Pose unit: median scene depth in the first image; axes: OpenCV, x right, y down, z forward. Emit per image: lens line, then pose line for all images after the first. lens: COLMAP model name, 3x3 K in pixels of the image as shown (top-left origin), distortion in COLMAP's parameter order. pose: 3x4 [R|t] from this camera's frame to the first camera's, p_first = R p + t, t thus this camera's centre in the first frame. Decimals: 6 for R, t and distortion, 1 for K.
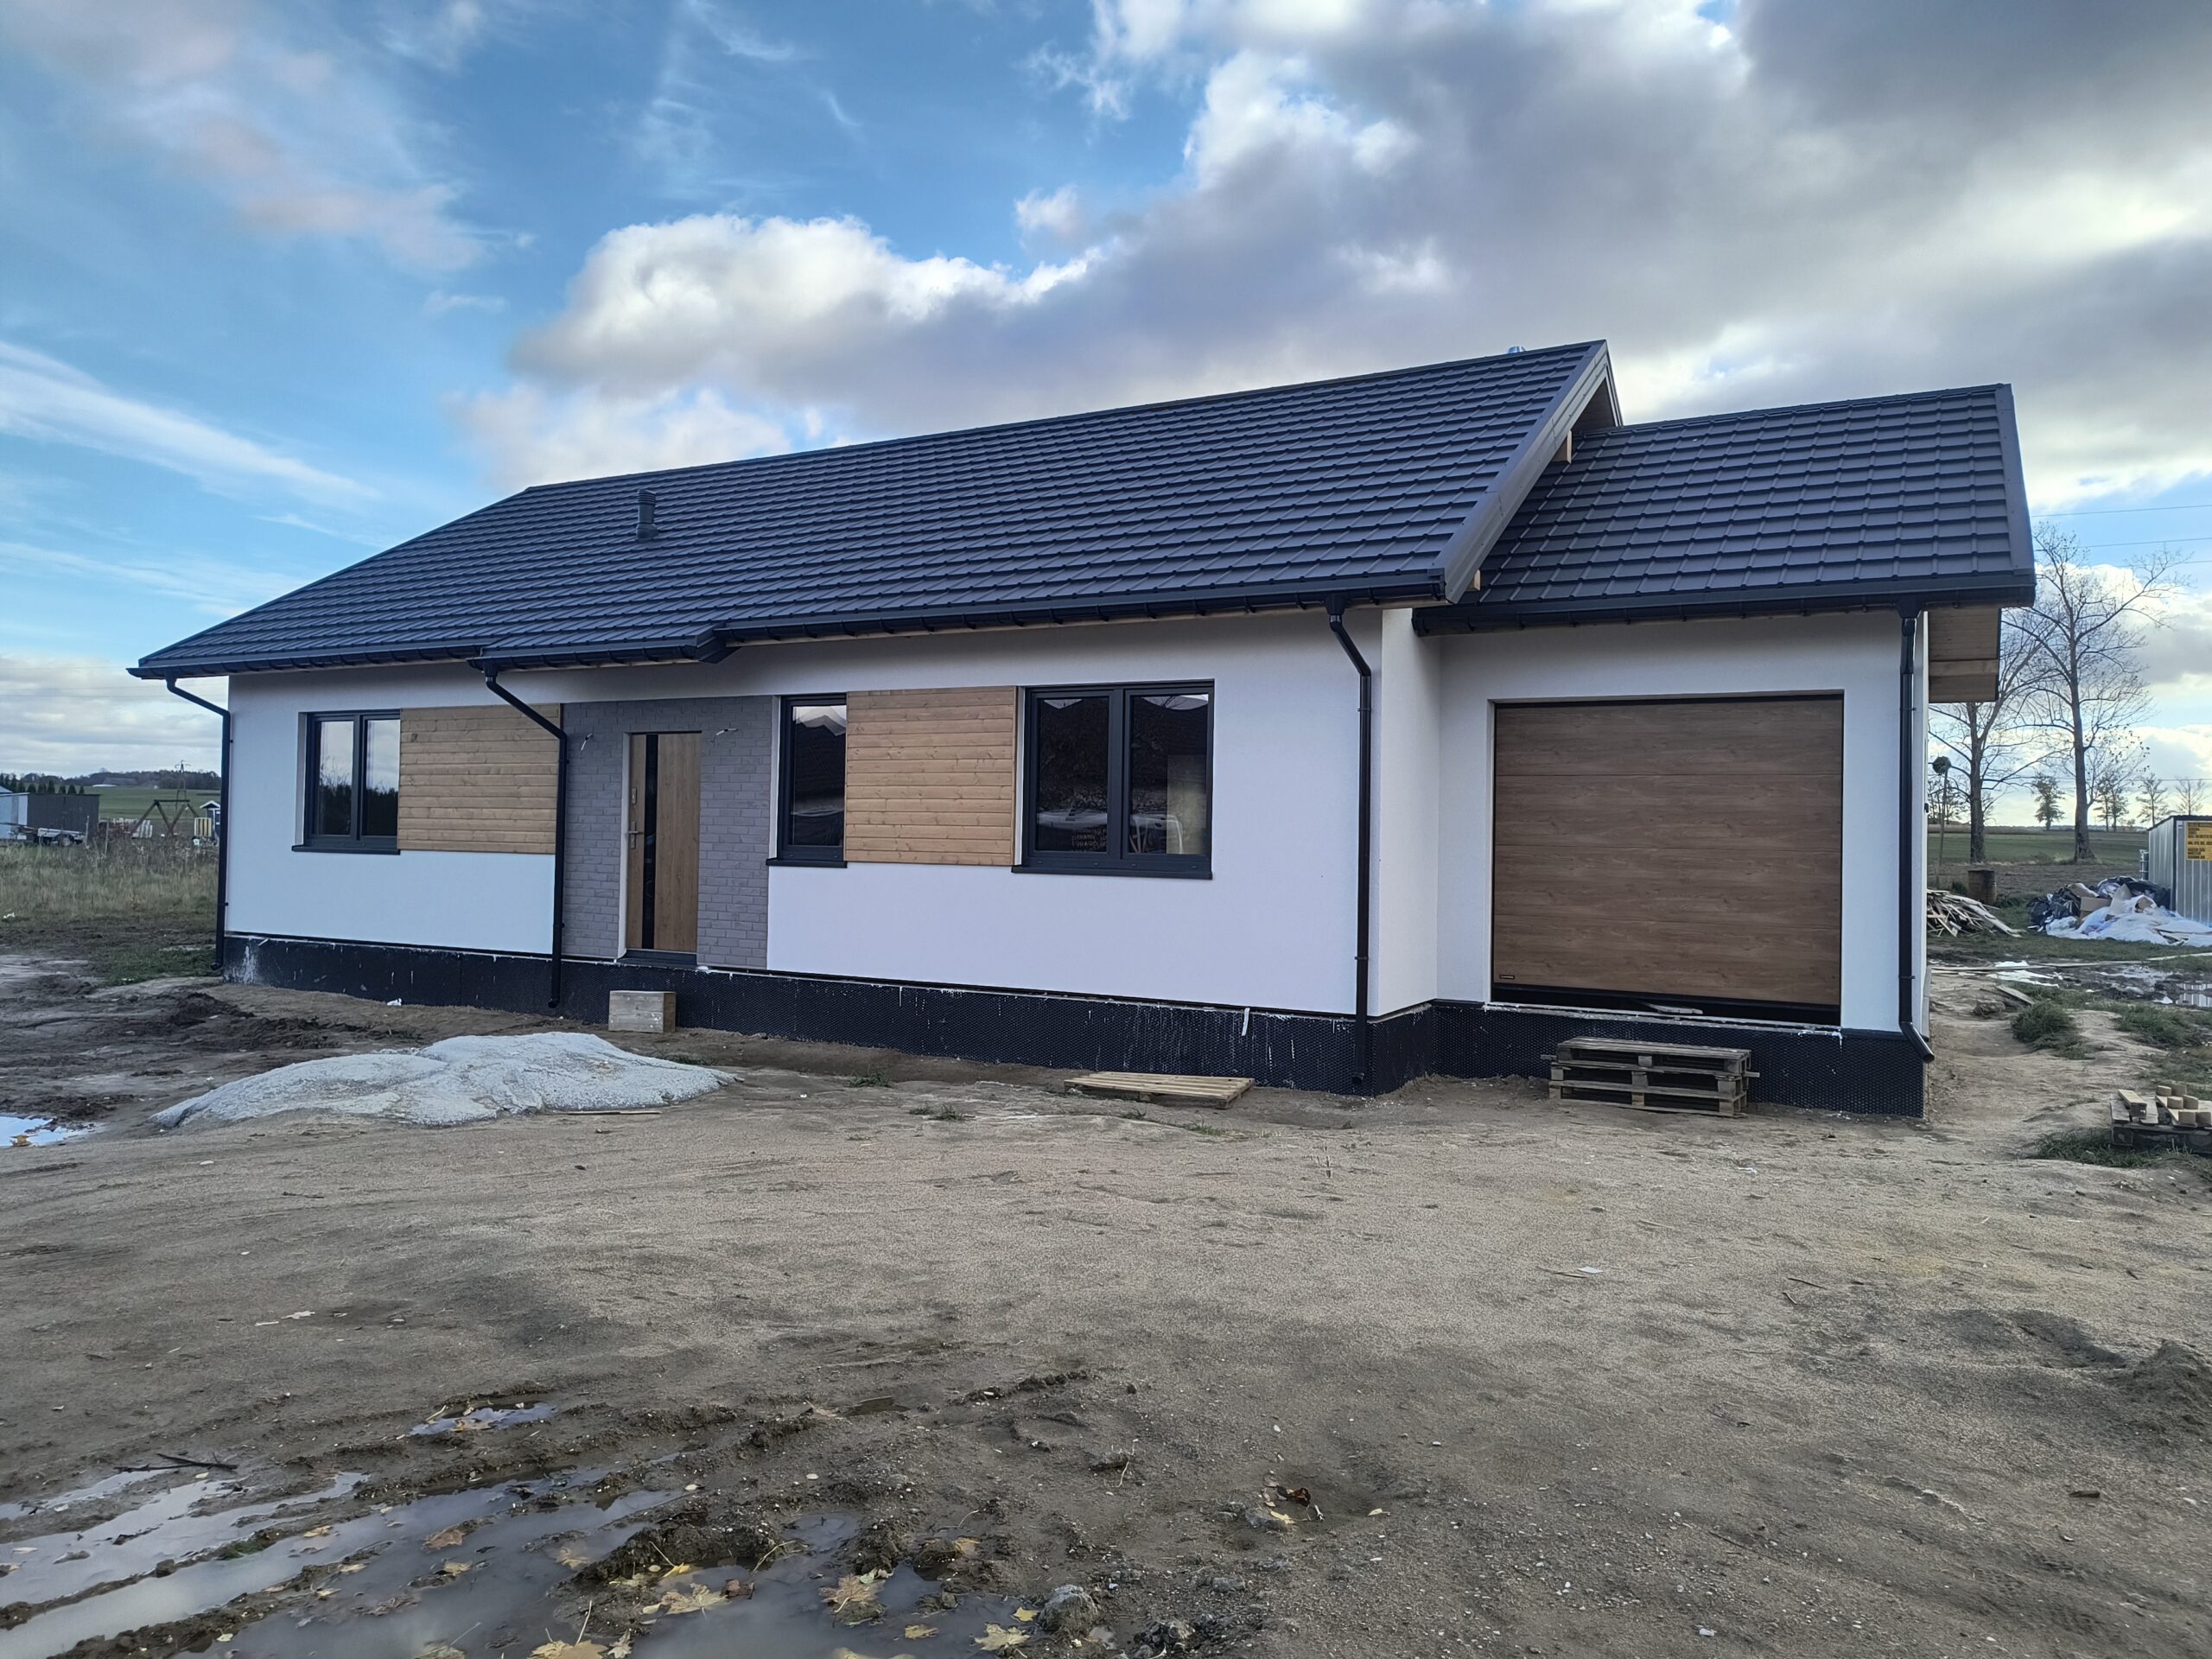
lens RADIAL K [[1515.1, 0, 1104.9], [0, 1515.1, 819.4], [0, 0, 1]] dist [0.012353, 0.000204]
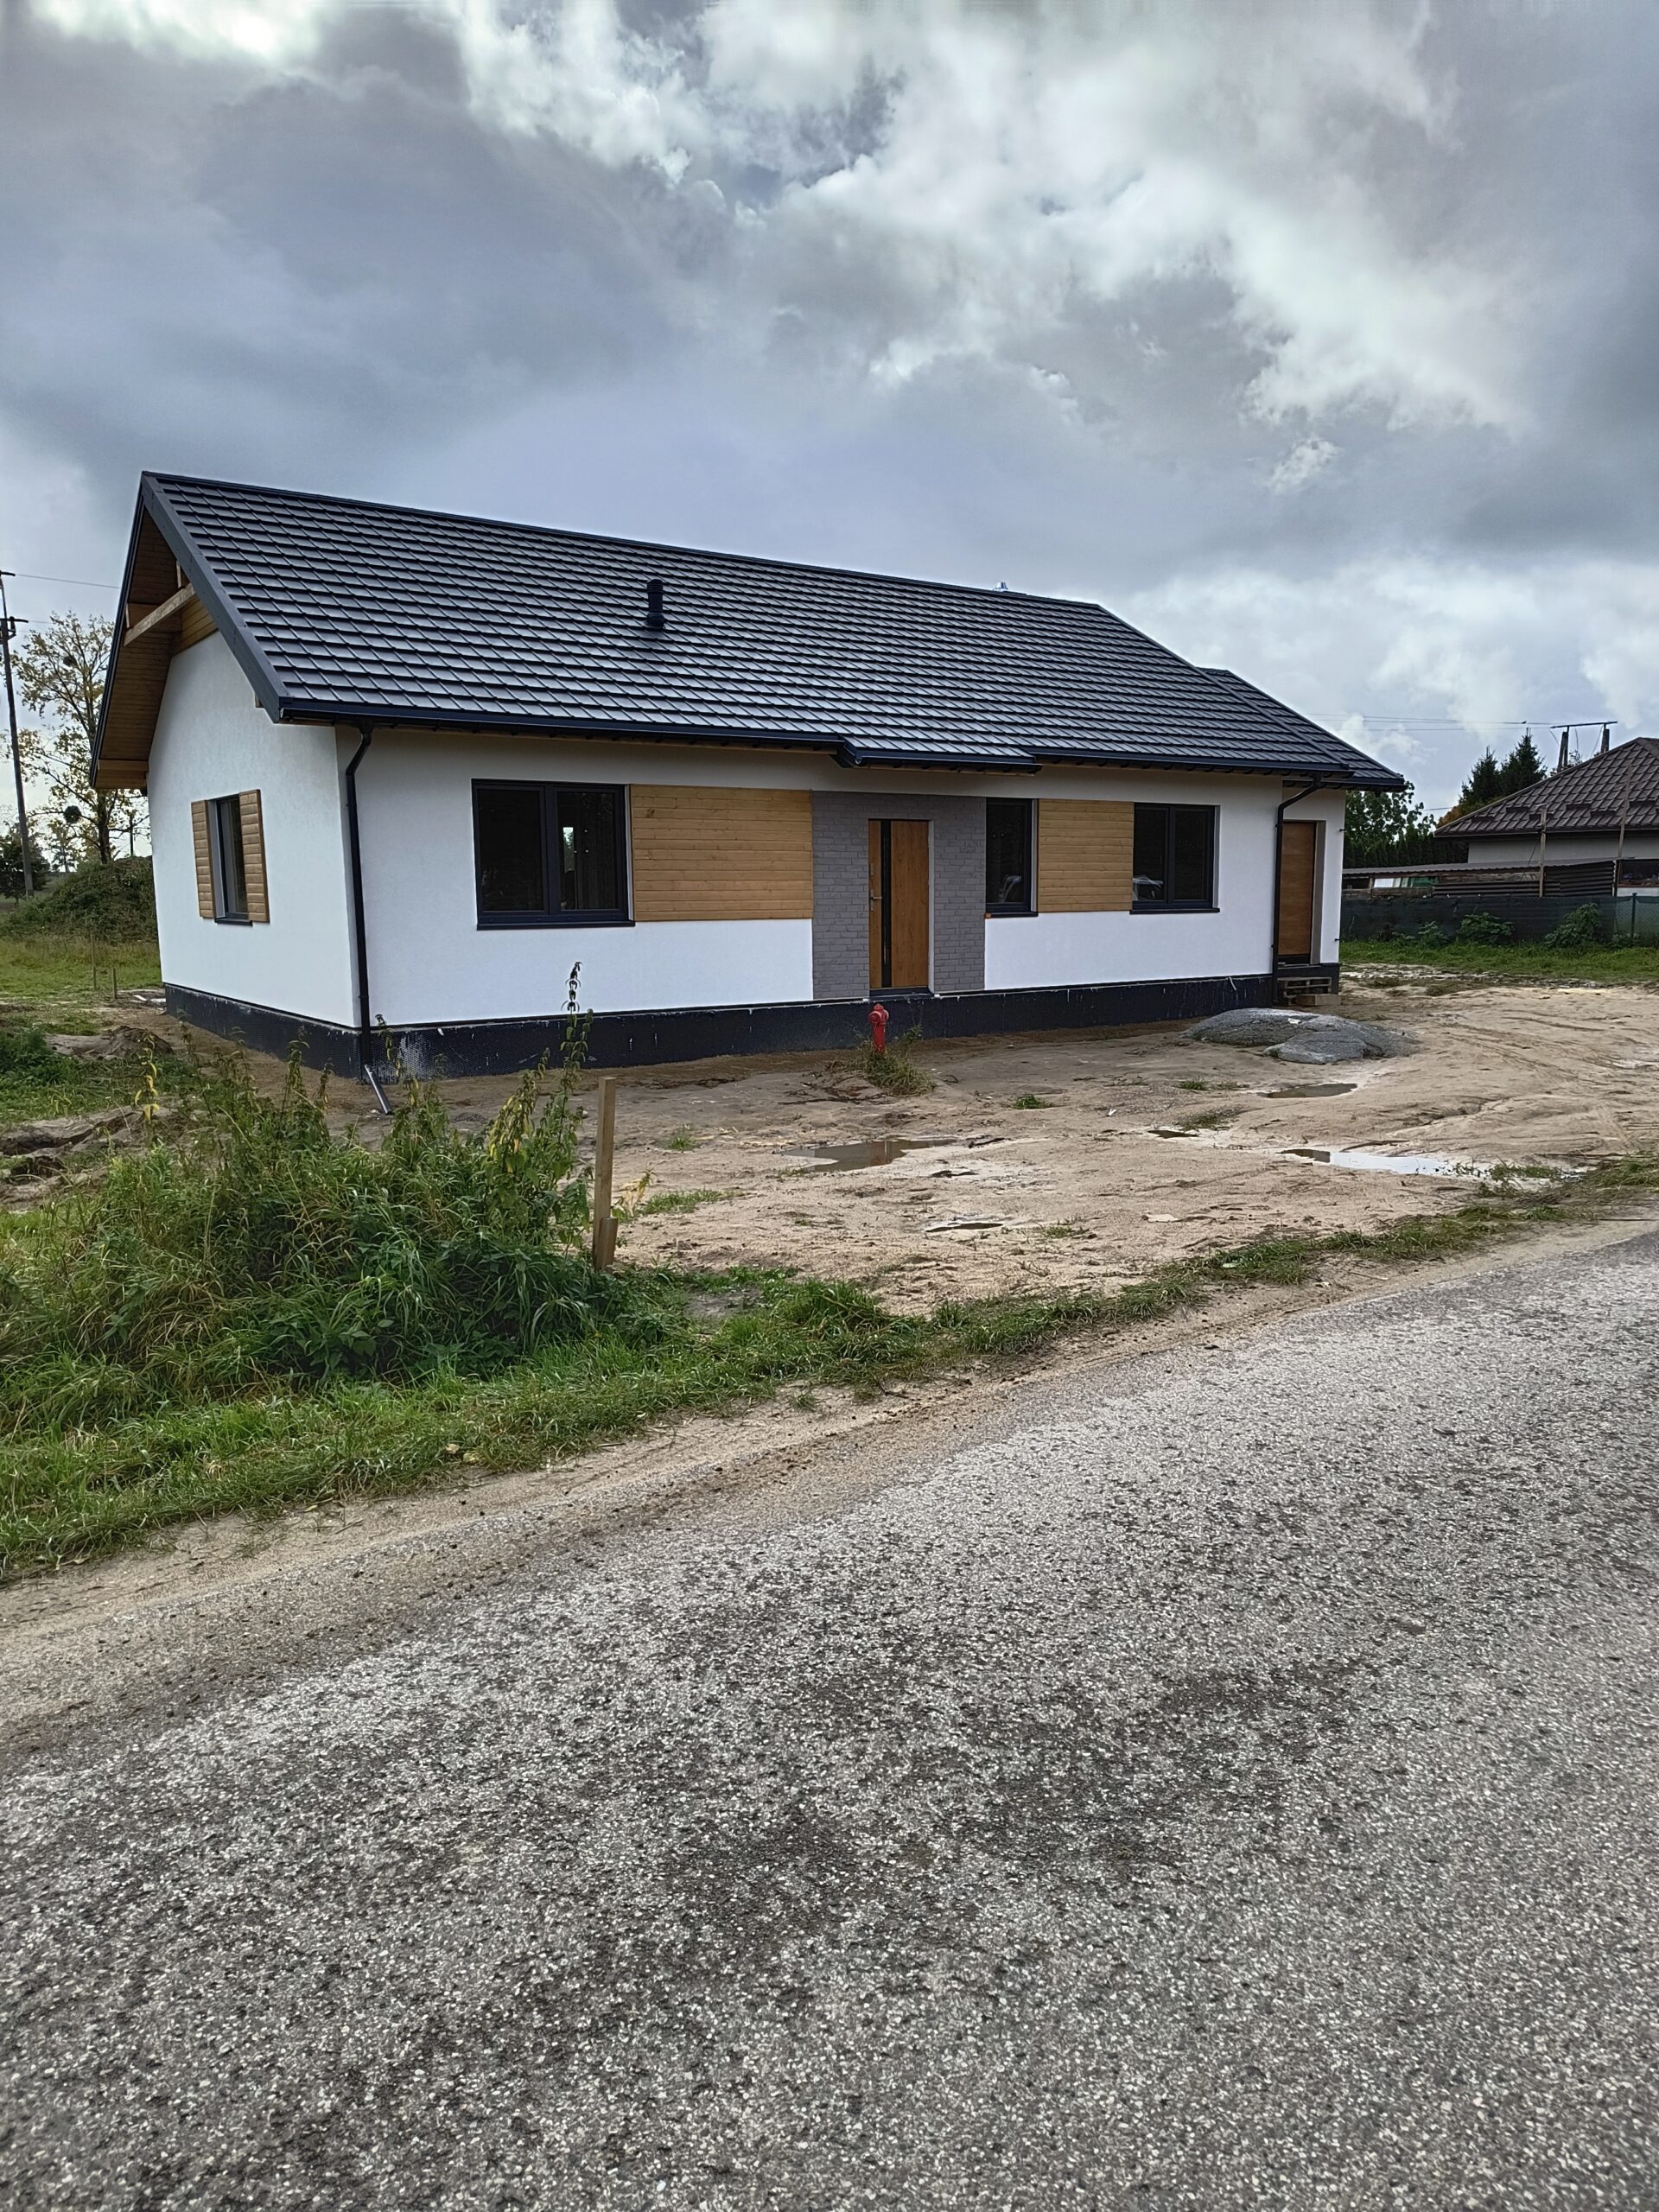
lens RADIAL K [[1515.1, 0, 838.1], [0, 1515.1, 1124.3], [0, 0, 1]] dist [0.012353, 0.000204]
pose [[0.436260, -0.156975, 0.886023, -1.785658], [0.008268, 0.985324, 0.170497, -0.025840], [-0.899783, -0.067056, 0.431155, 0.553968]]
